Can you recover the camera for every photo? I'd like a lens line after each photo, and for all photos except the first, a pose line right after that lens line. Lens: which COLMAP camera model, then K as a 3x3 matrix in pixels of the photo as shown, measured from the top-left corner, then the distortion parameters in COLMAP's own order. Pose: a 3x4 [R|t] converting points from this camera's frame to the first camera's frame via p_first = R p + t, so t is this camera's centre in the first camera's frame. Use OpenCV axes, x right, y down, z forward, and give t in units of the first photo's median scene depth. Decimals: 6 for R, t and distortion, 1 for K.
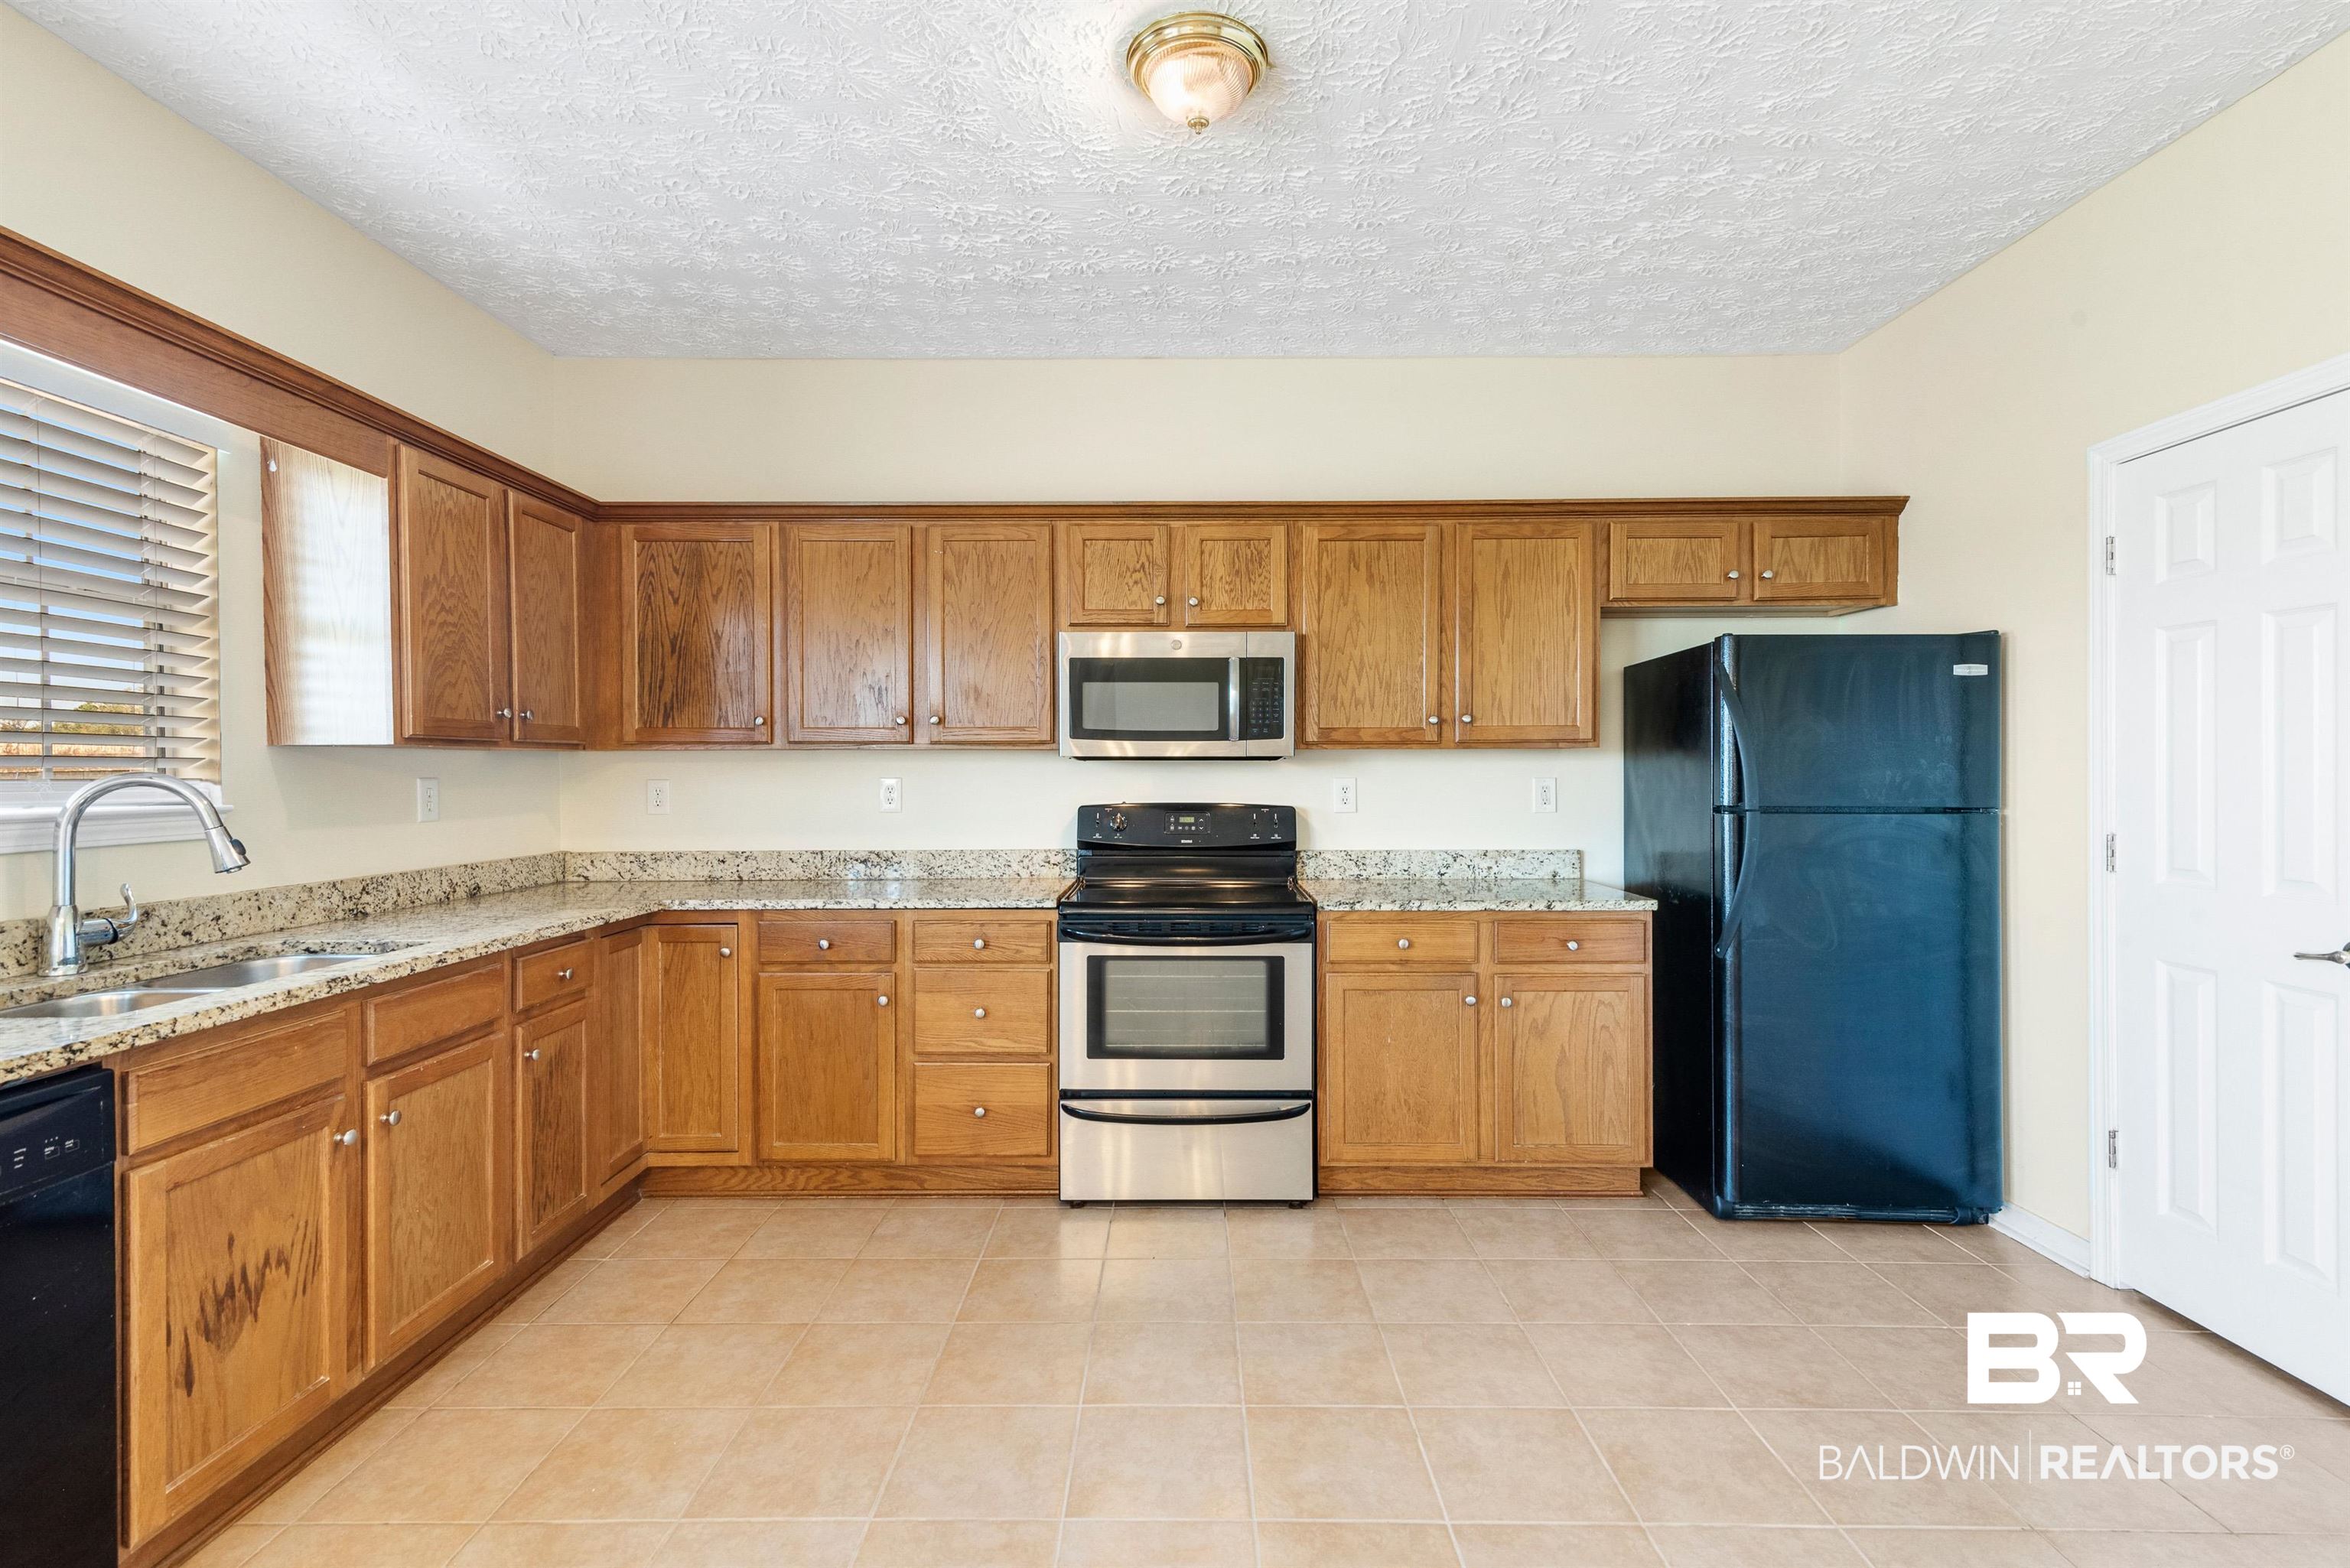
lens RADIAL K [[1080.1, 0, 1172.2], [0, 1080.1, 778.3], [0, 0, 1]] dist [0.011456, -0.000268]
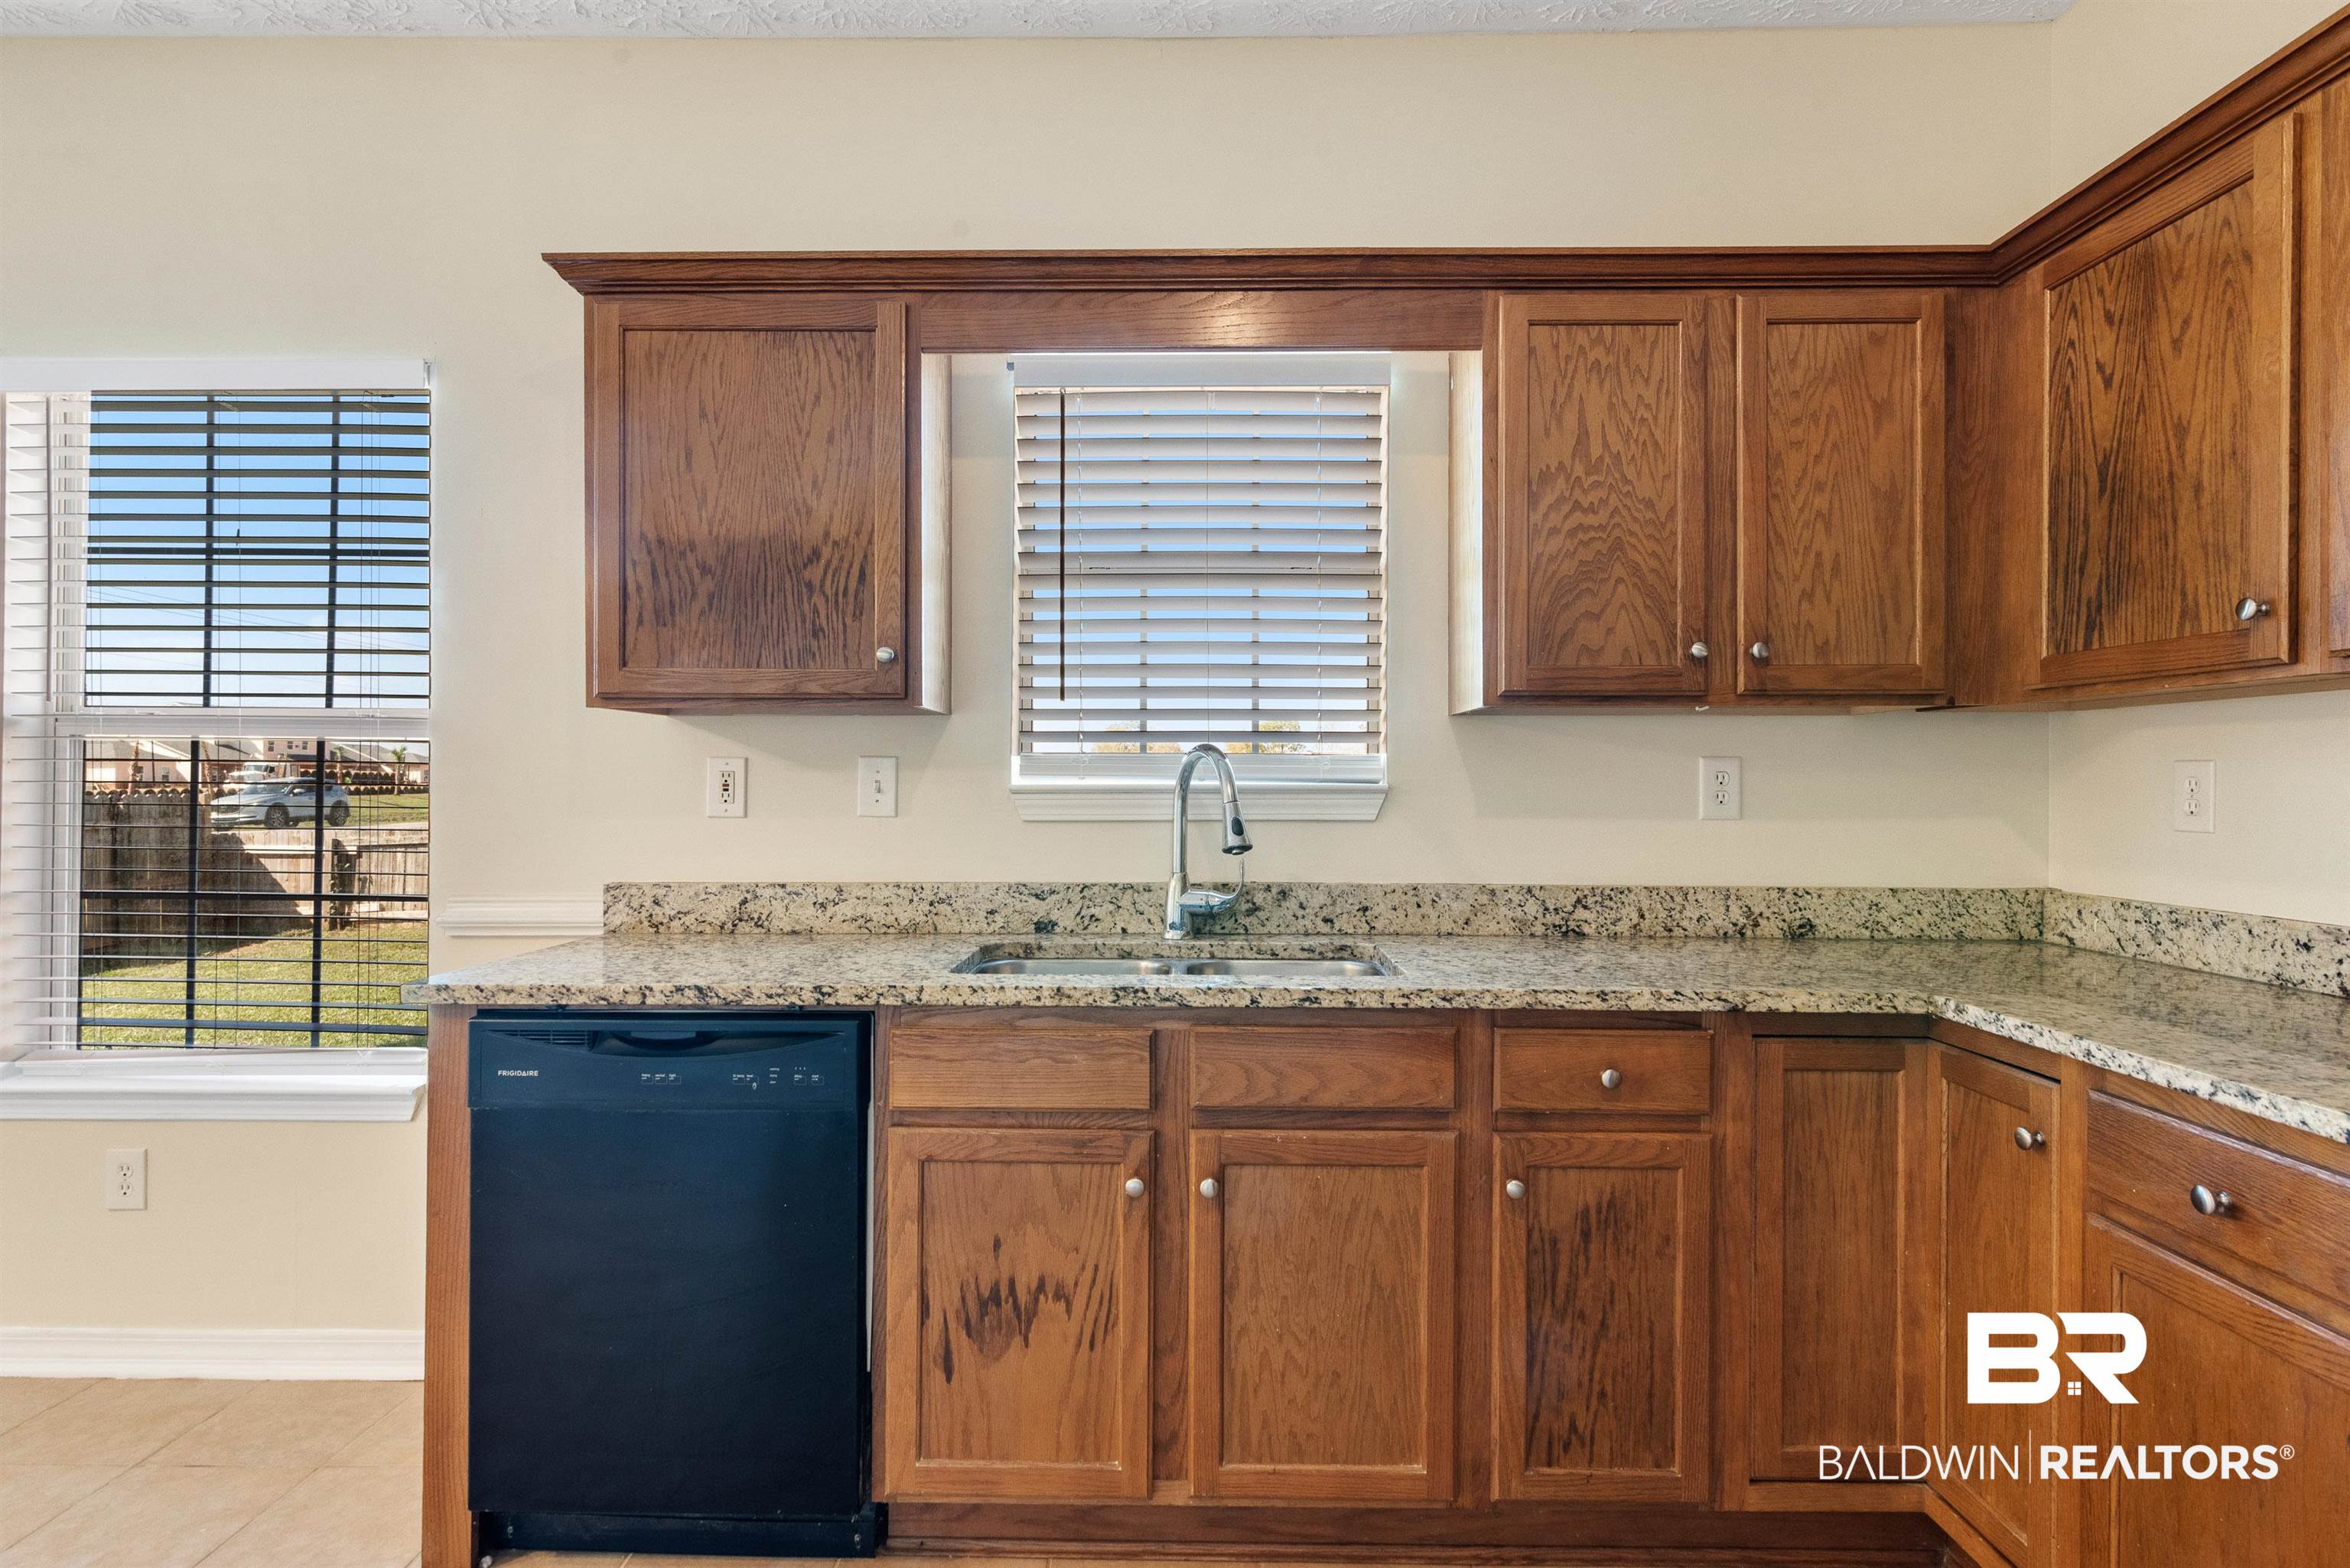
lens RADIAL K [[1135.4, 0, 1199.8], [0, 1135.4, 790.8], [0, 0, 1]] dist [-0.011205, -0.001031]
pose [[-0.013957, 0.008027, -0.999870, 0.050297], [-0.010733, 0.999909, 0.008177, 0.018901], [0.999845, 0.010846, -0.013870, 0.684376]]
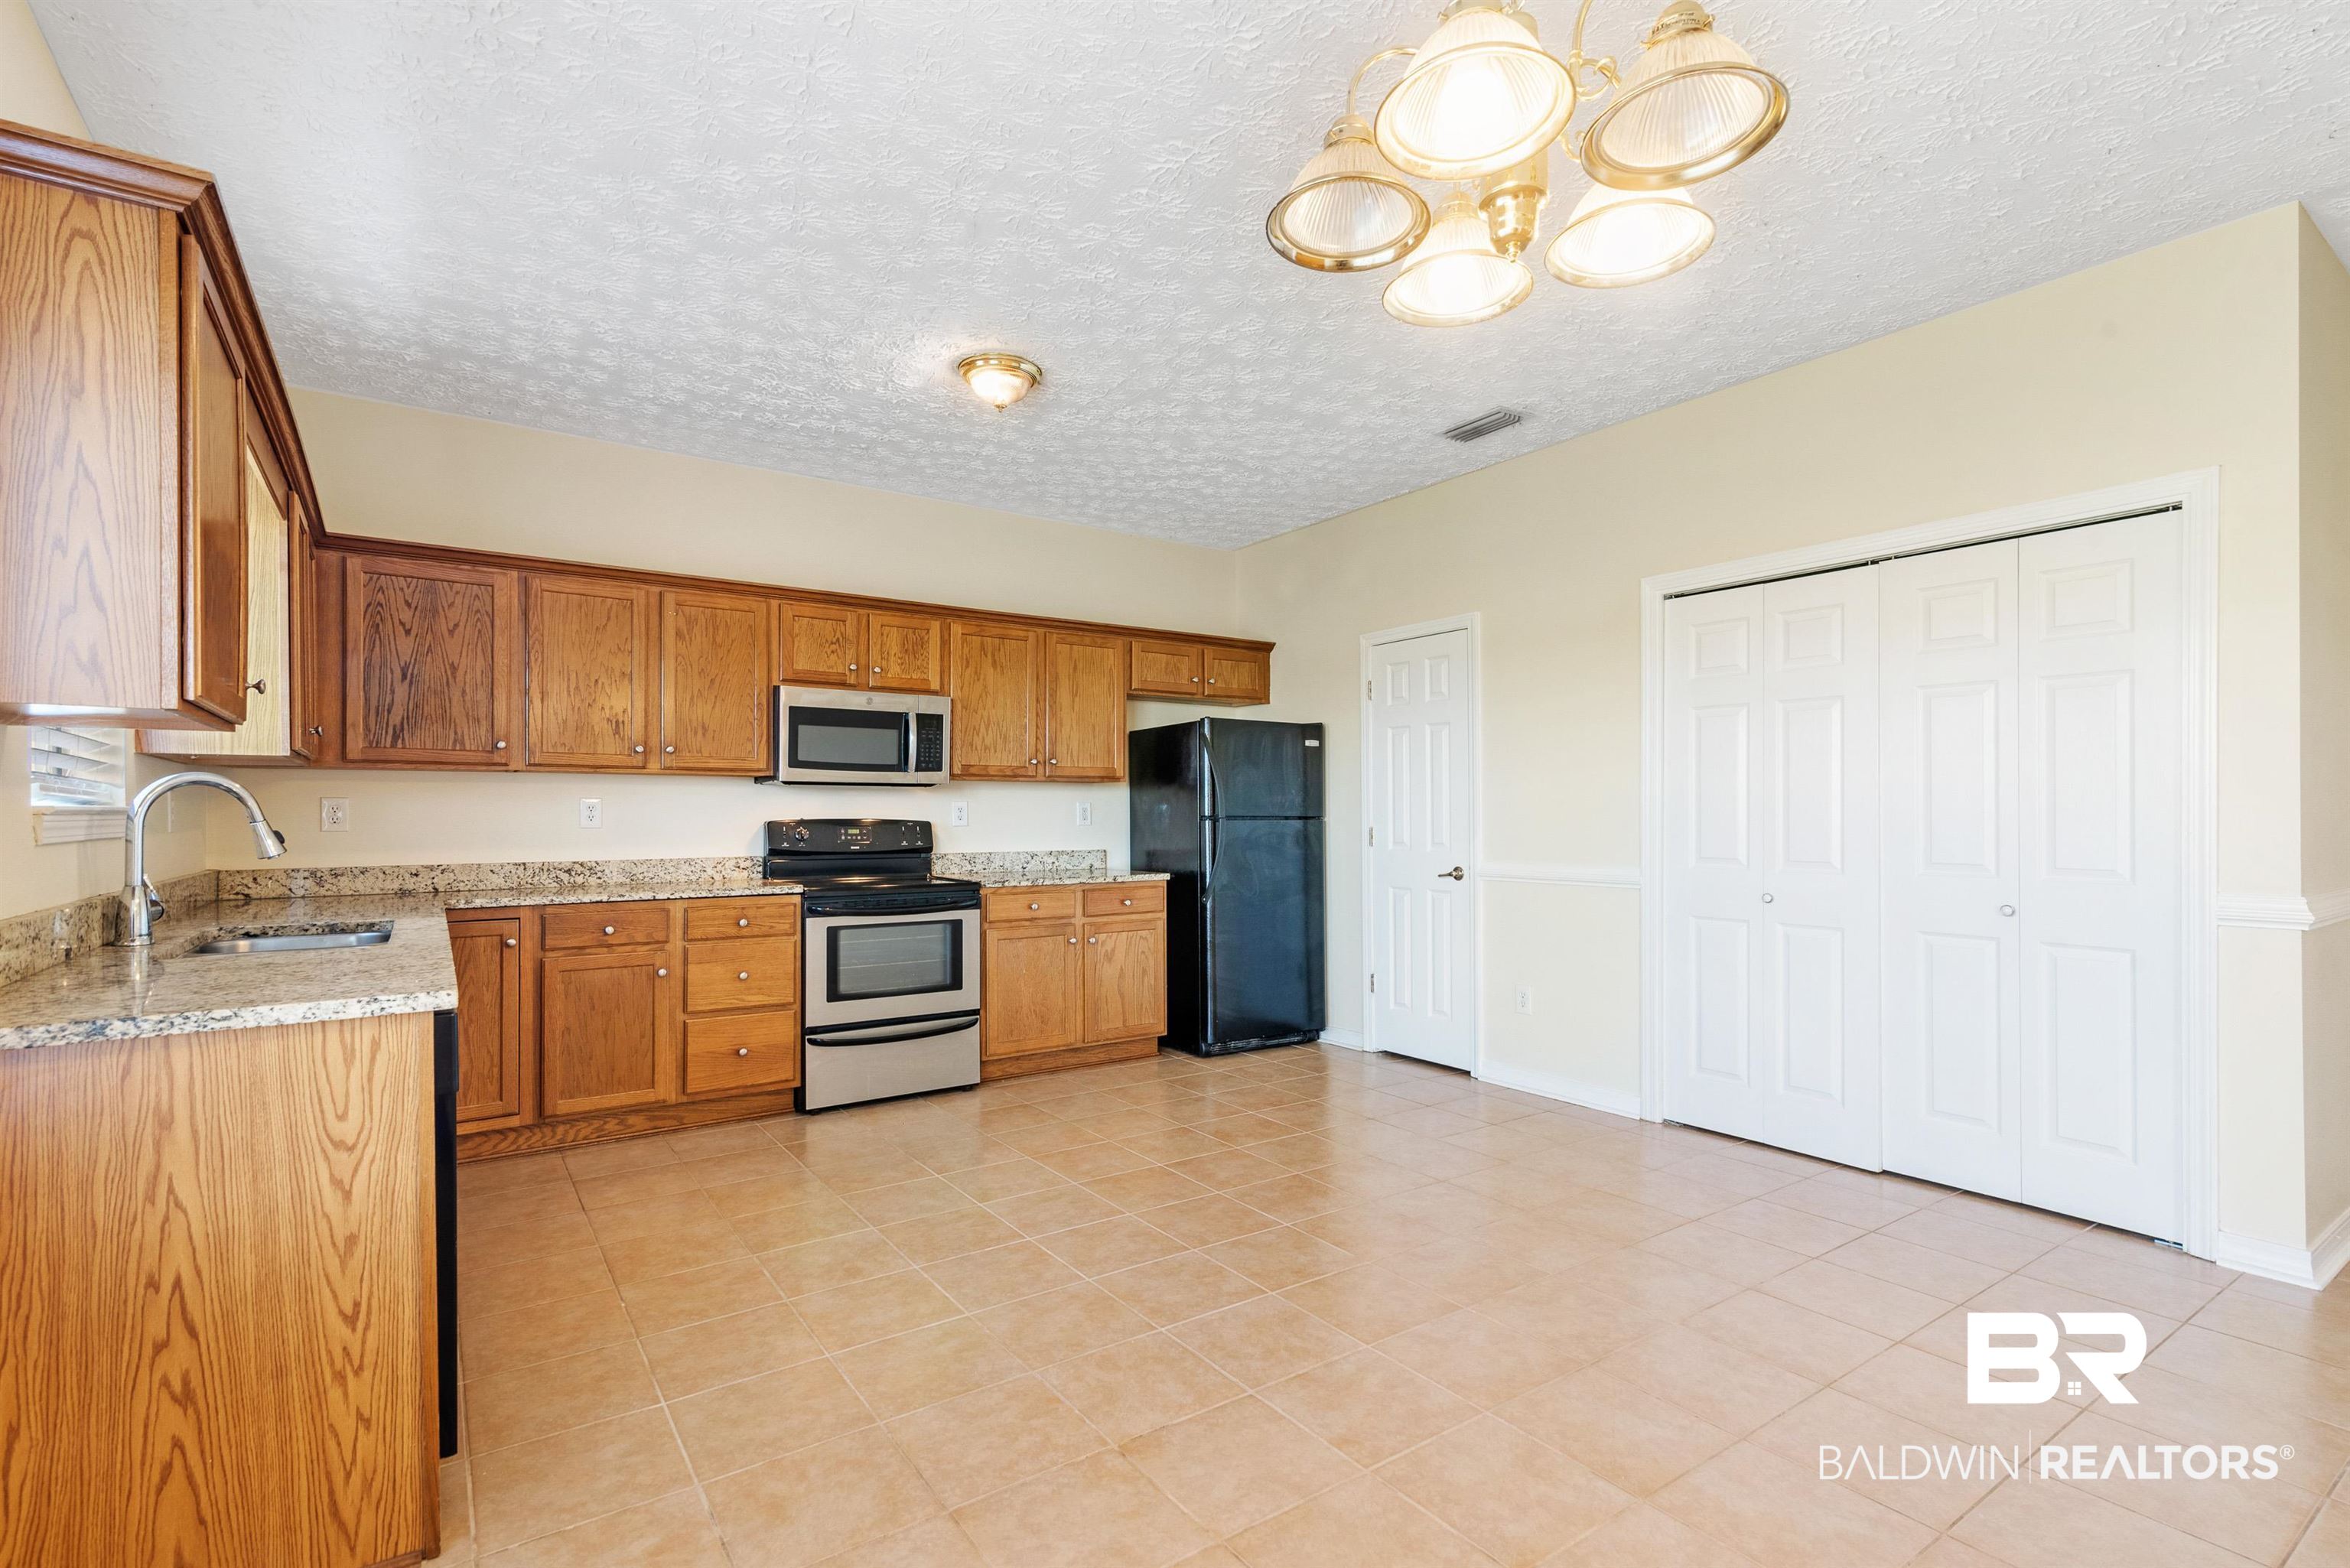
lens RADIAL K [[1080.1, 0, 1192.1], [0, 1080.1, 807.5], [0, 0, 1]] dist [0.011456, -0.000268]
pose [[0.813365, 0.004250, 0.581739, -0.508083], [0.004949, 0.999887, -0.014223, 0.036142], [-0.581733, 0.014448, 0.813251, -0.387291]]
